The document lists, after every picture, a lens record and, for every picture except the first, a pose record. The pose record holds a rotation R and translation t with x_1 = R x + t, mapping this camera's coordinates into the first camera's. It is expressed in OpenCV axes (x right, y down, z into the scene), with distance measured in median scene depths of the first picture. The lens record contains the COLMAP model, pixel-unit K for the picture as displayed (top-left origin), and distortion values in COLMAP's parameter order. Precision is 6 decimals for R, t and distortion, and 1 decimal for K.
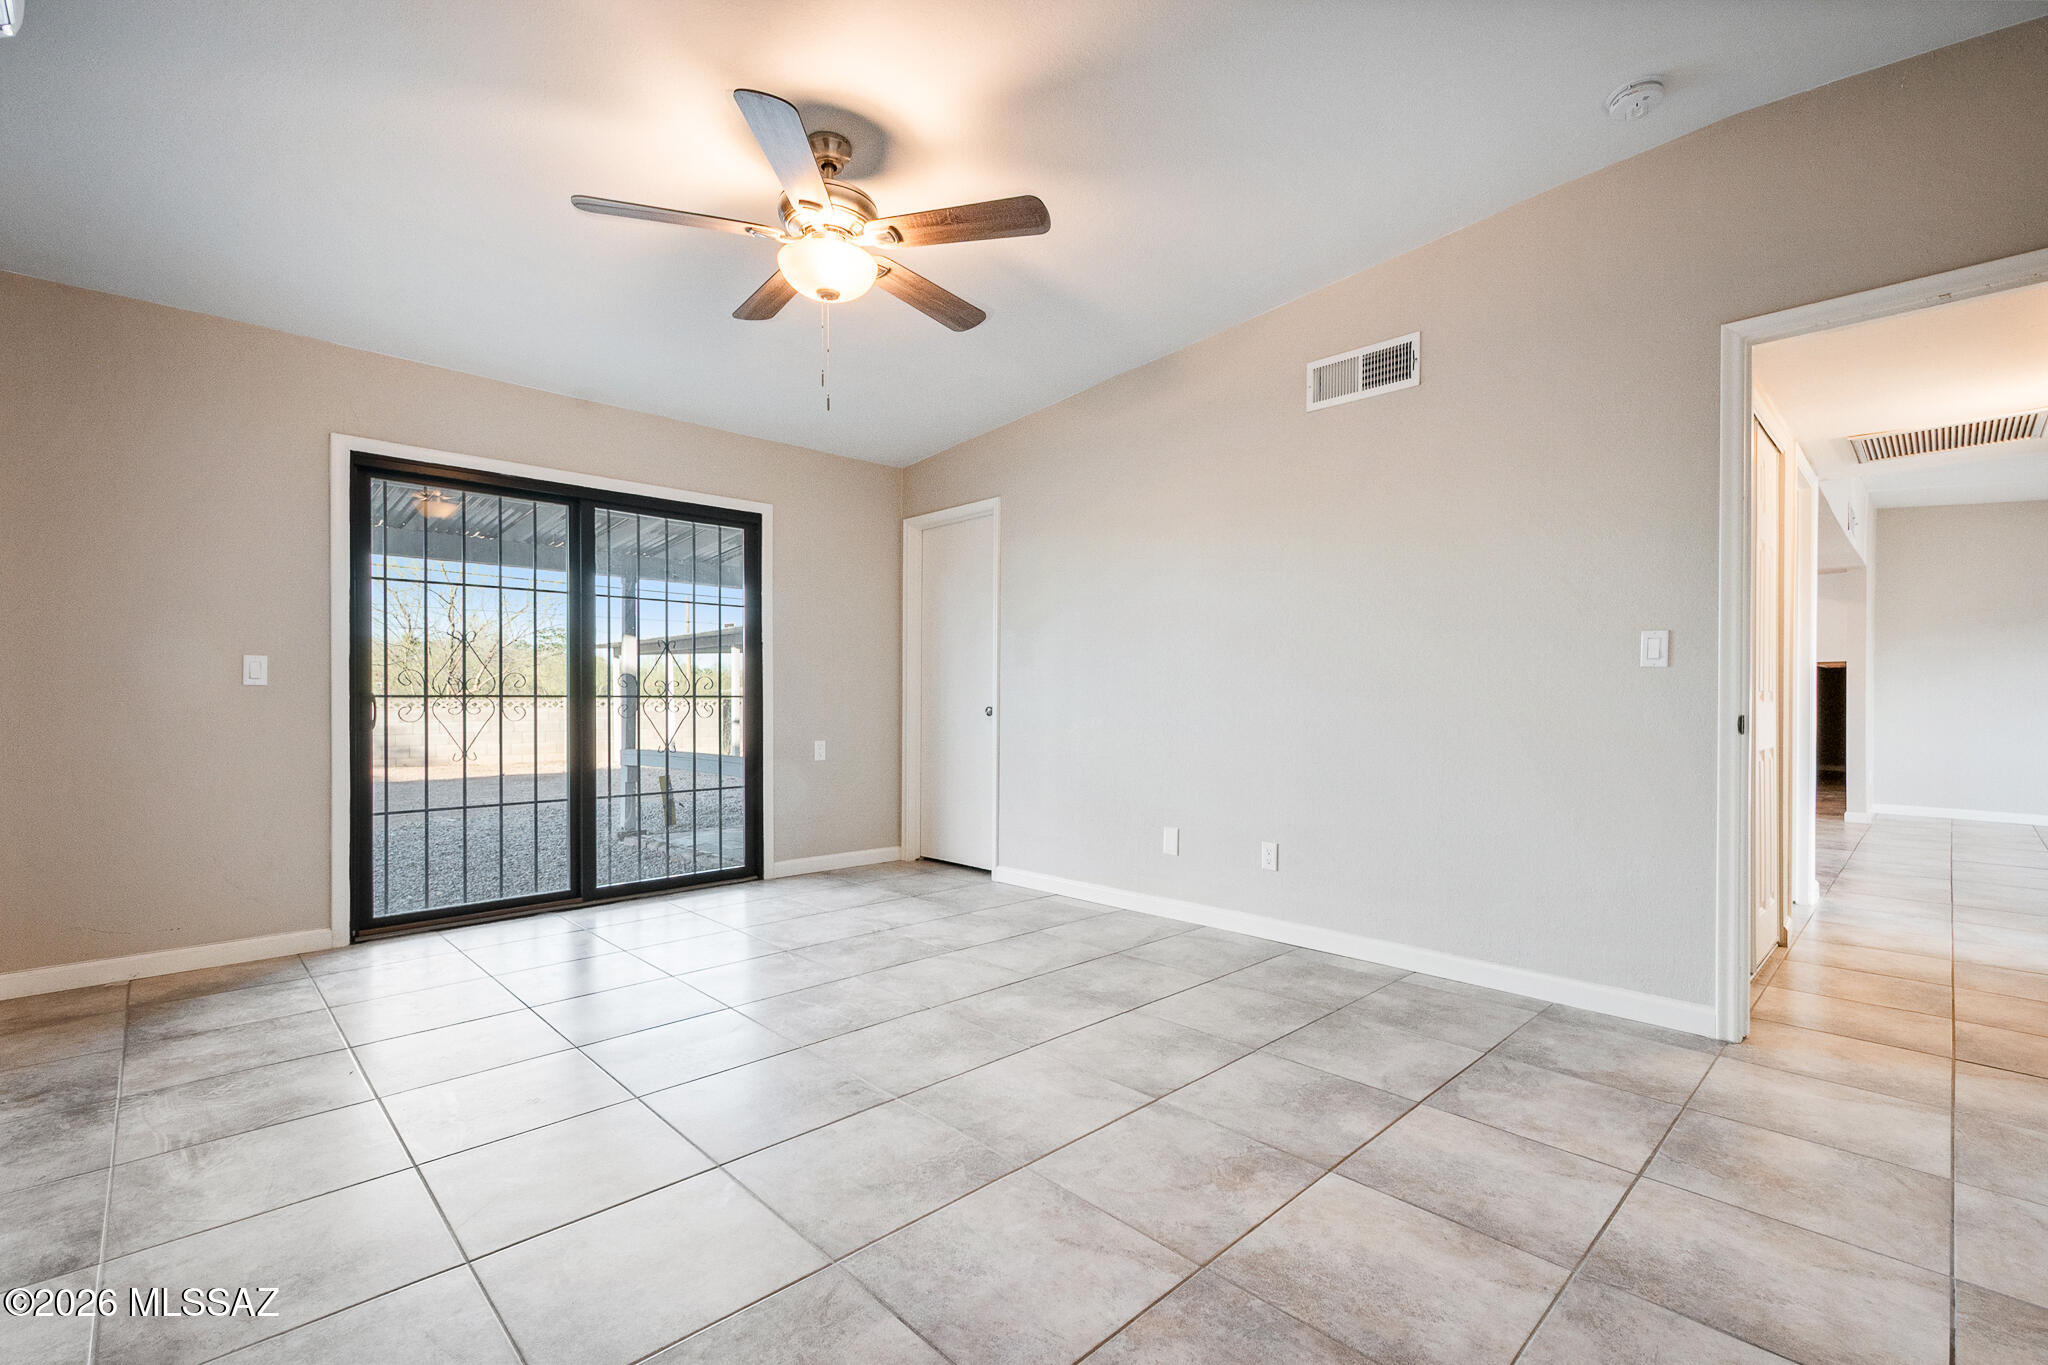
lens RADIAL K [[915.9, 0, 1033.7], [0, 915.9, 690.7], [0, 0, 1]] dist [0.005806, -0.000090]
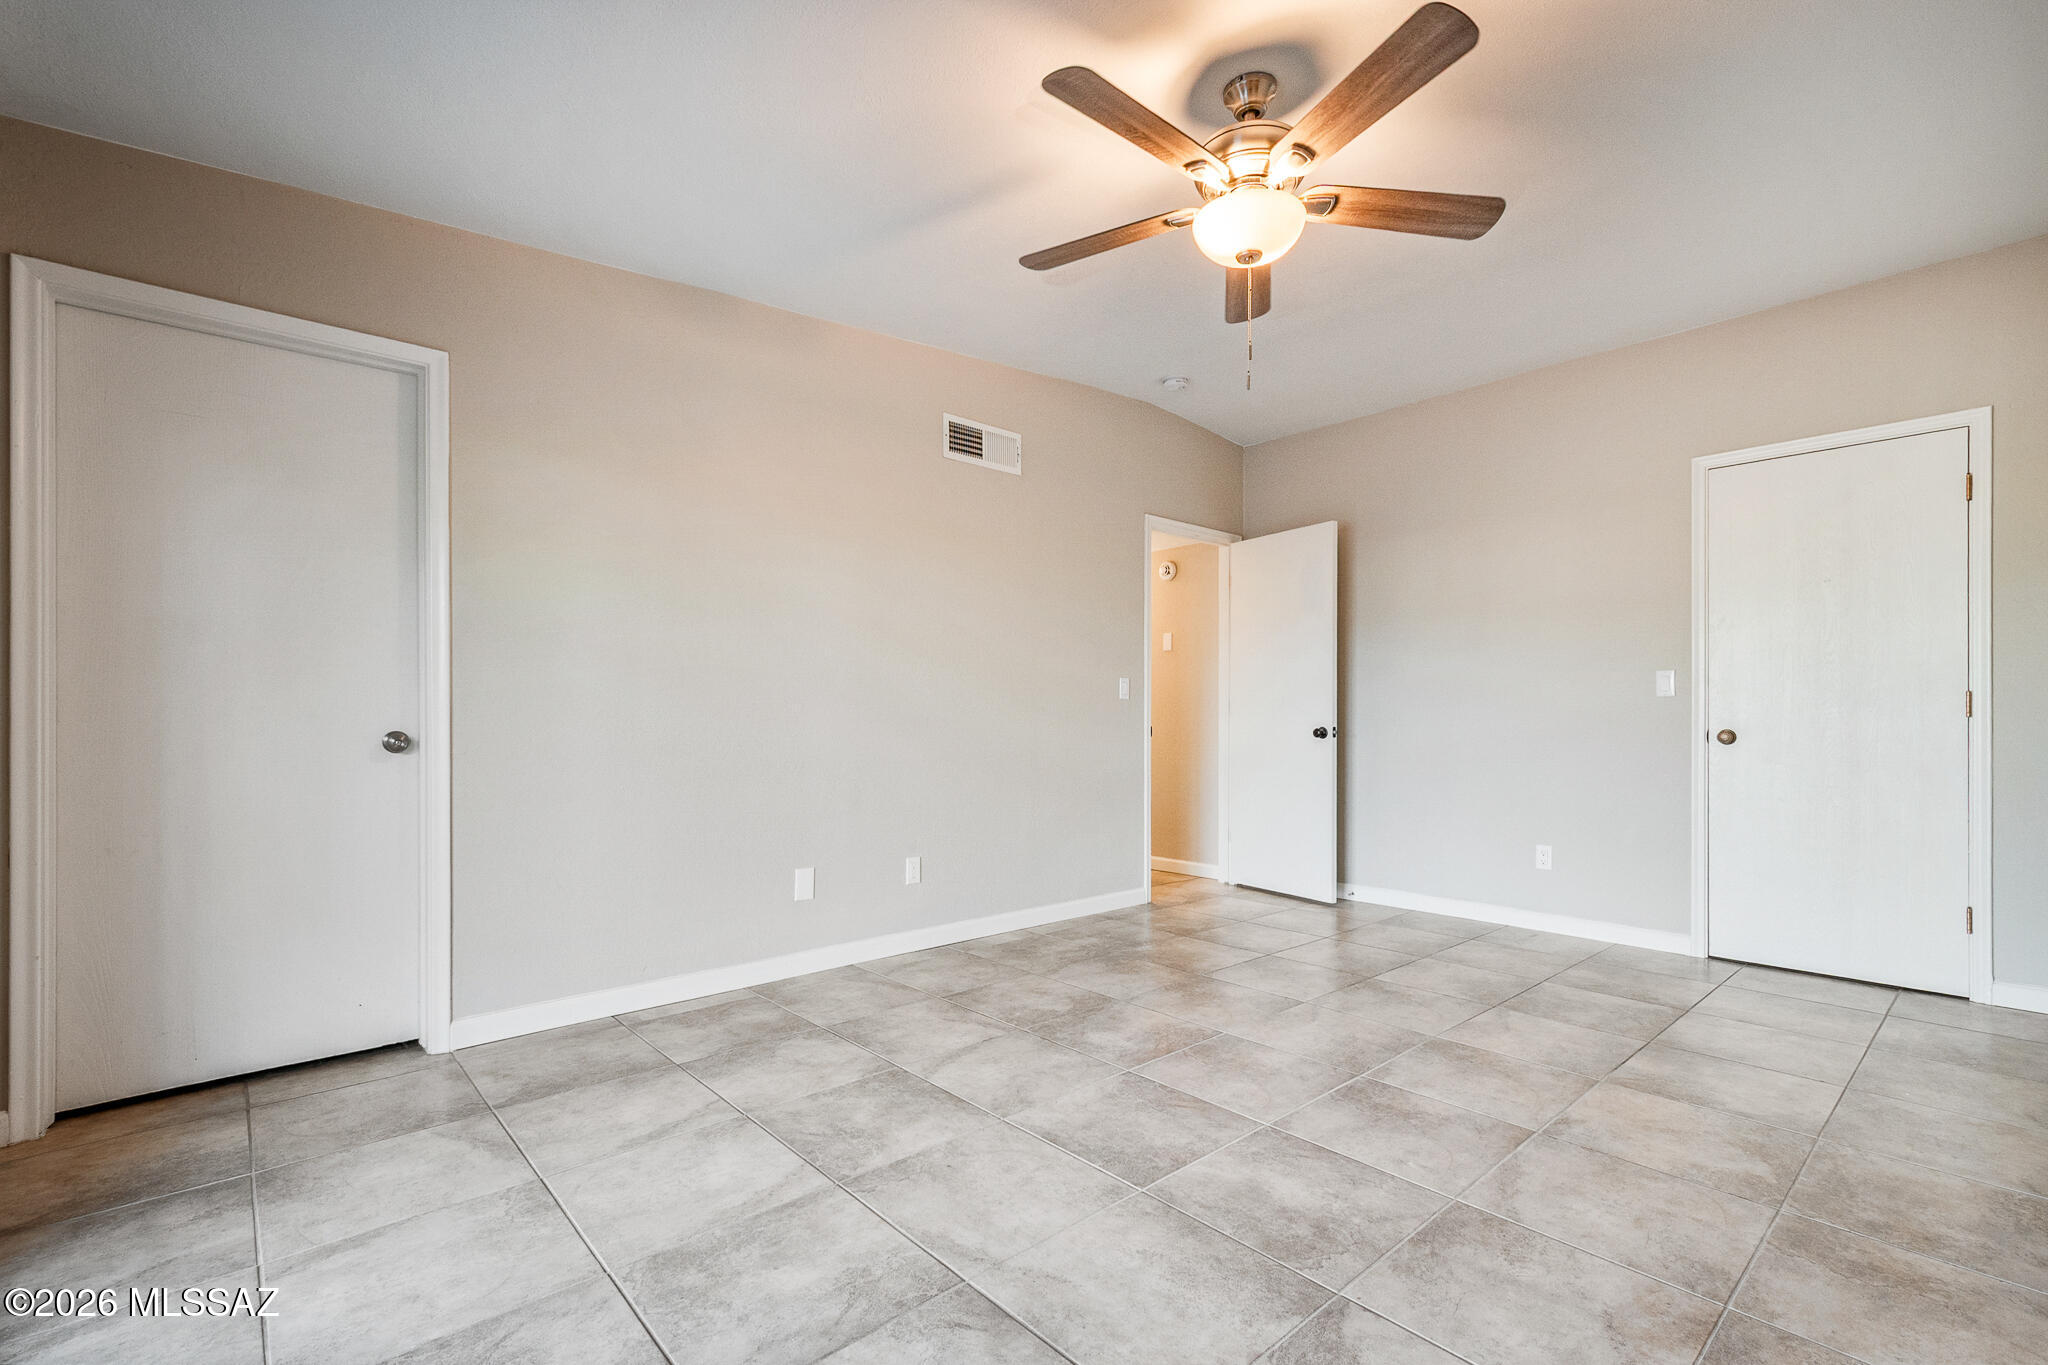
lens RADIAL K [[904.7, 0, 1060.7], [0, 904.7, 717.2], [0, 0, 1]] dist [0.000576, 0.000115]
pose [[0.017809, -0.000283, 0.999841, -0.783347], [-0.007240, 0.999974, 0.000412, 0.005587], [-0.999815, -0.007247, 0.017806, 0.840955]]
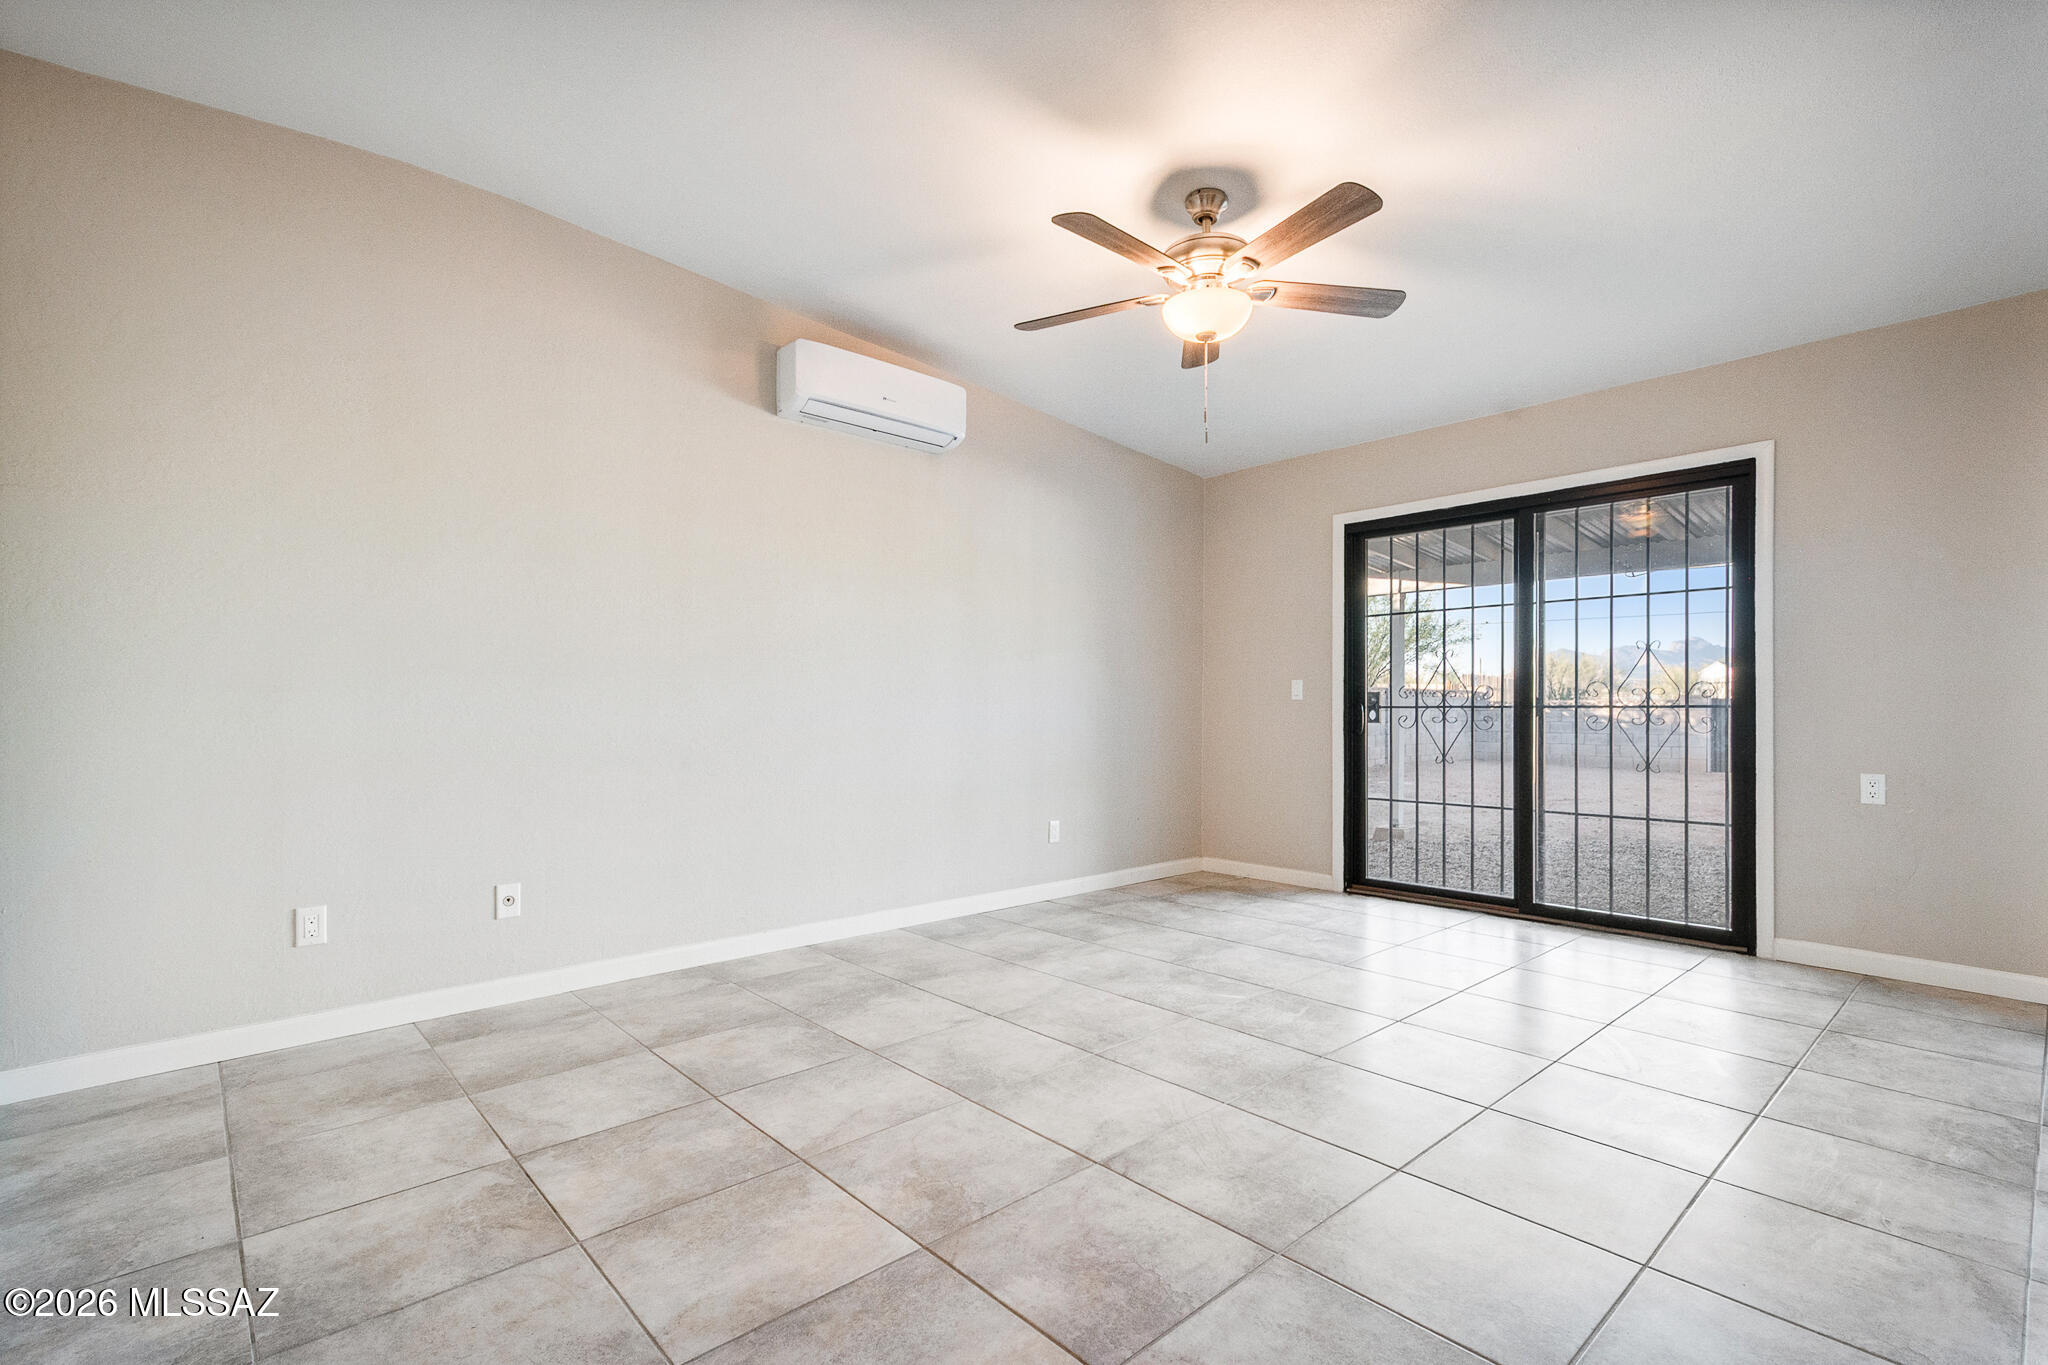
lens RADIAL K [[932.1, 0, 1037.5], [0, 932.1, 712.0], [0, 0, 1]] dist [0.014378, 0.000108]
pose [[-0.035219, 0.003823, -0.999372, 0.643669], [0.007191, 0.999968, 0.003572, 0.004571], [0.999354, -0.007061, -0.035245, 0.606915]]
